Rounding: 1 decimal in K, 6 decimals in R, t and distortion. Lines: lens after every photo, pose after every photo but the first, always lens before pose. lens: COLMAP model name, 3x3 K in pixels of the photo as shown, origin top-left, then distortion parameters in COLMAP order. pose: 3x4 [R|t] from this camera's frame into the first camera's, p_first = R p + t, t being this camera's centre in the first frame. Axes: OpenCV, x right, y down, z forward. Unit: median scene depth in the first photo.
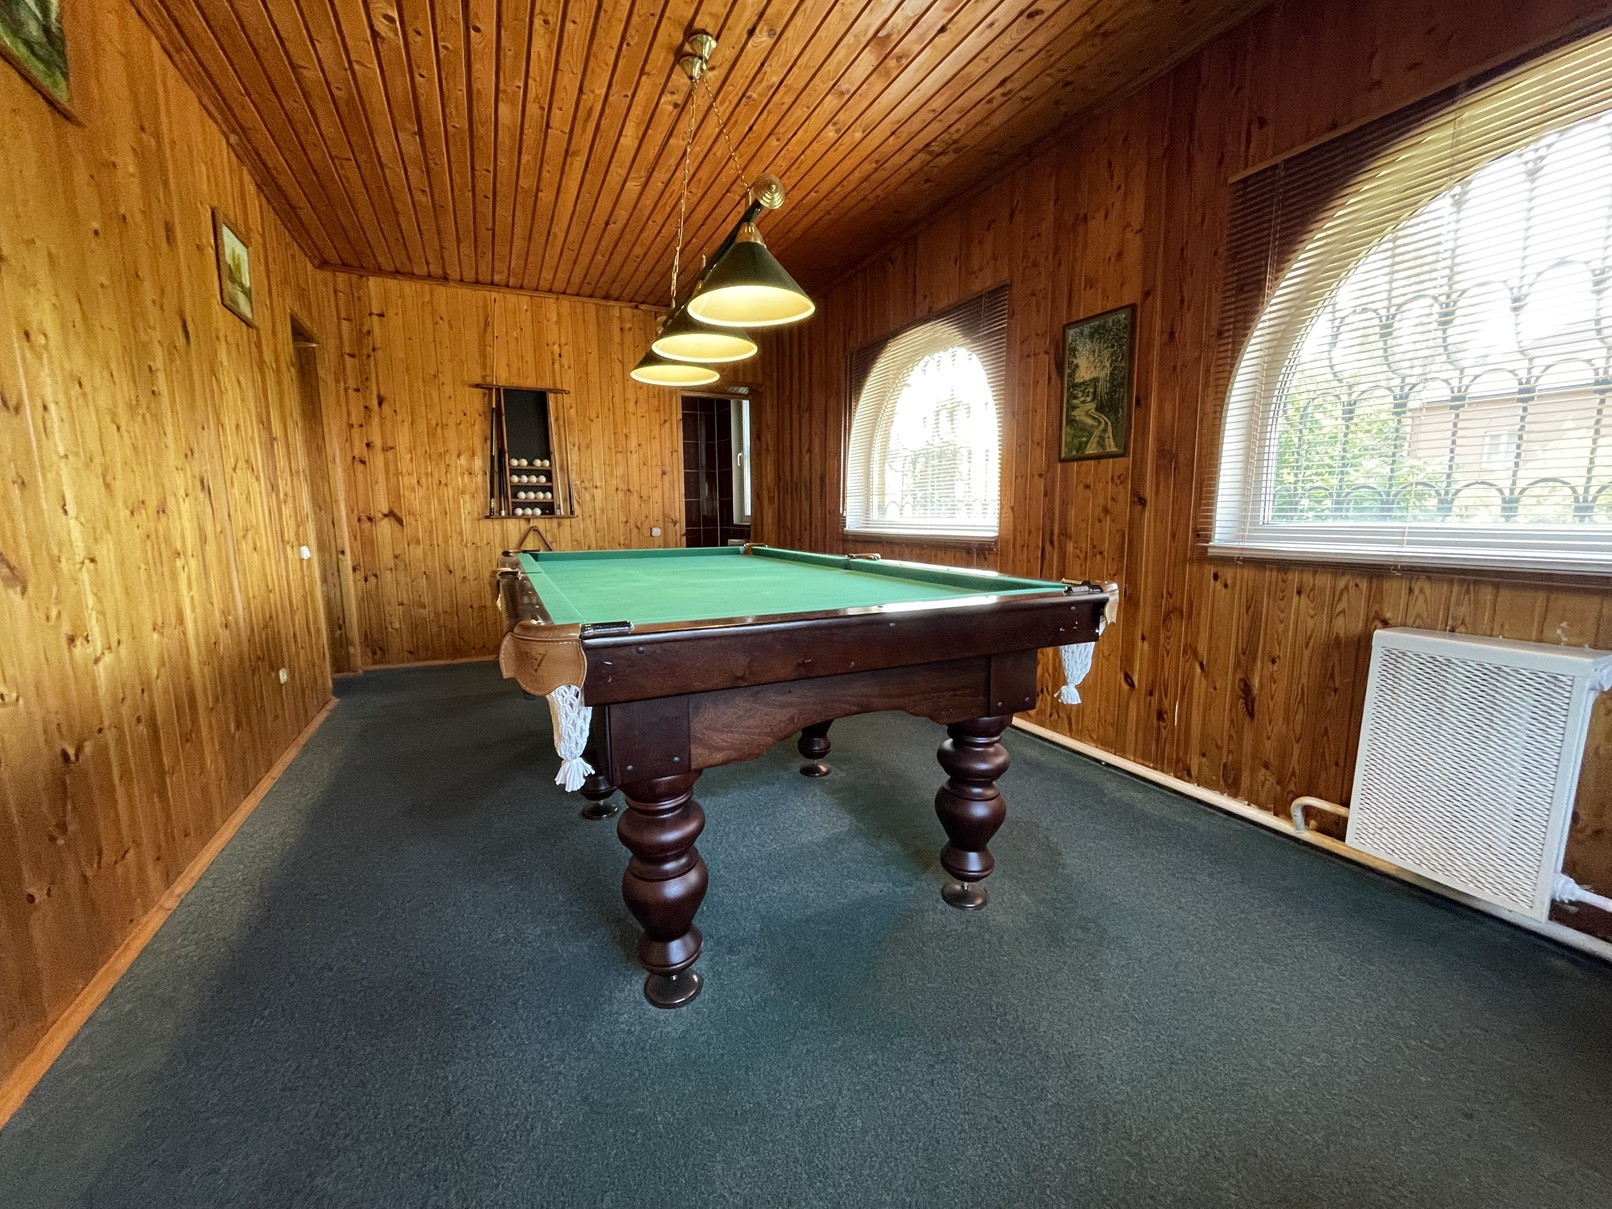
lens RADIAL K [[653.6, 0, 806.2], [0, 653.6, 604.9], [0, 0, 1]] dist [-0.003122, -0.000302]
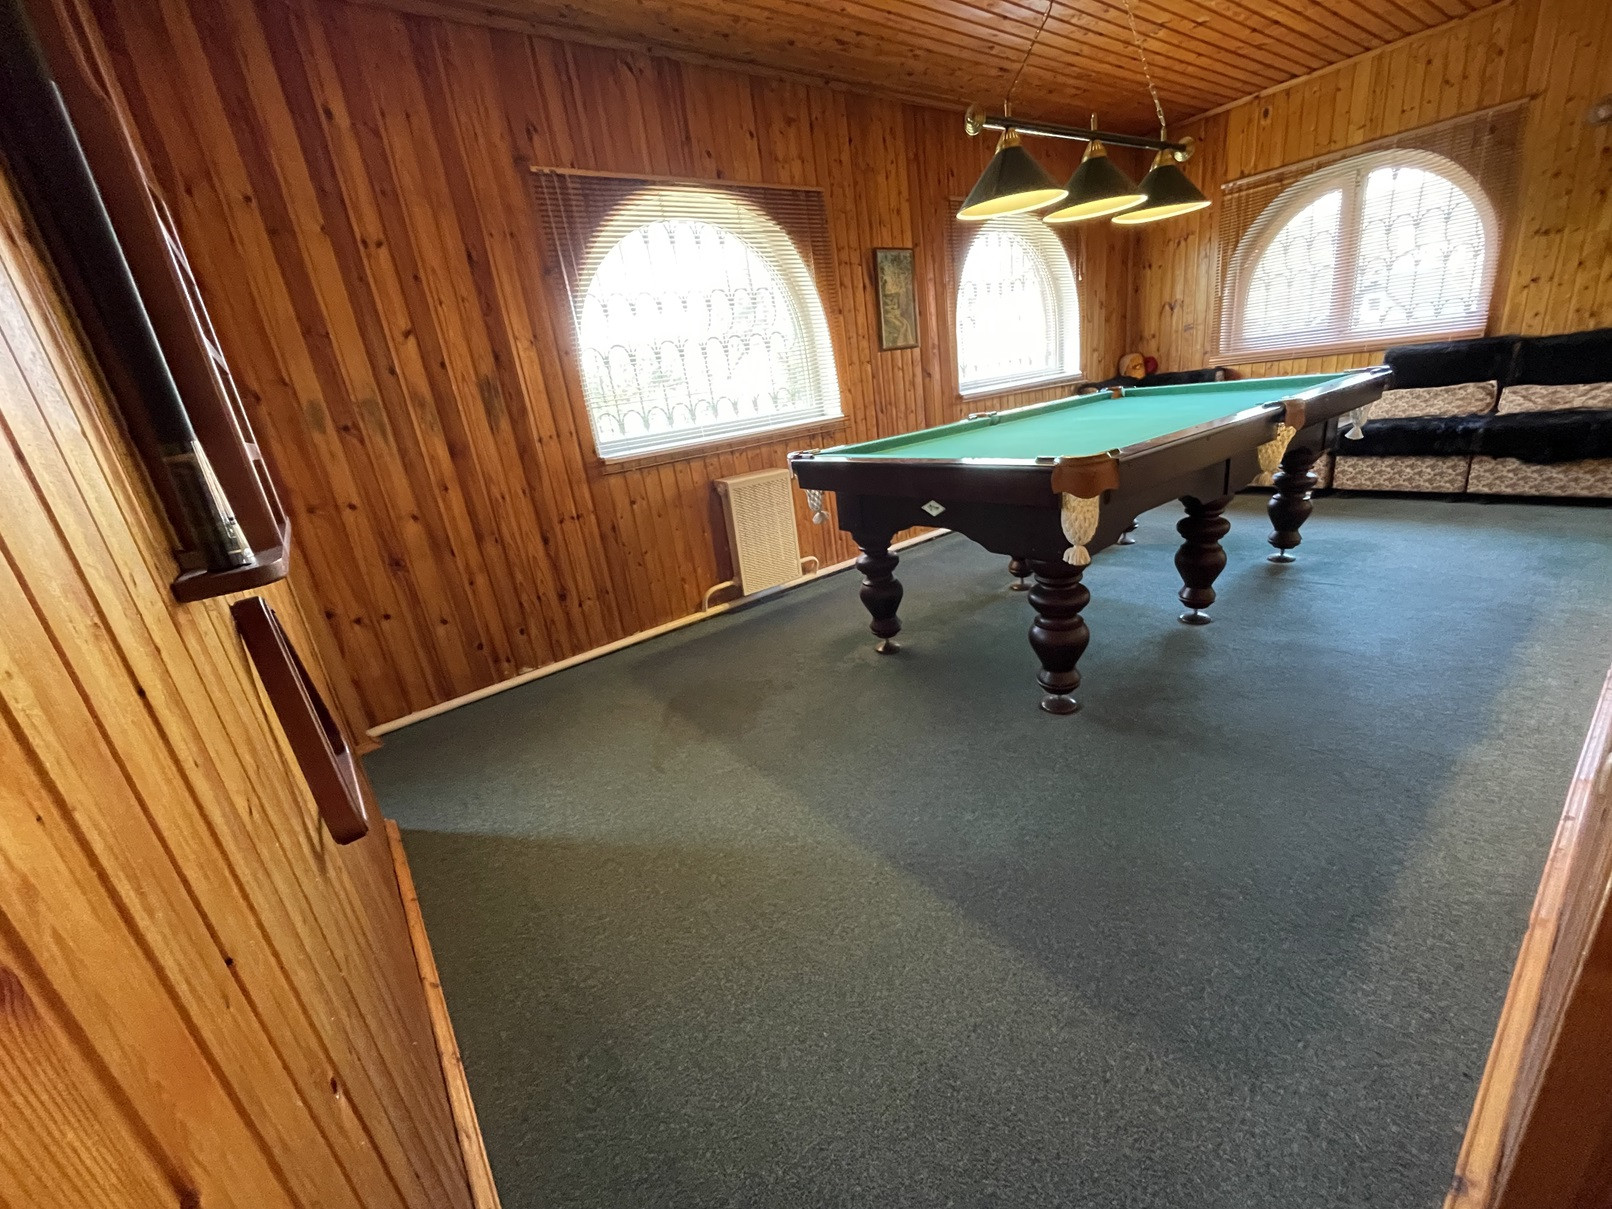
lens RADIAL K [[653.6, 0, 801.3], [0, 653.6, 604.1], [0, 0, 1]] dist [-0.003122, -0.000302]
pose [[-0.197117, -0.282757, 0.938719, -1.108333], [0.276620, 0.902559, 0.329952, -0.253870], [-0.940546, 0.324708, -0.099693, 1.565139]]
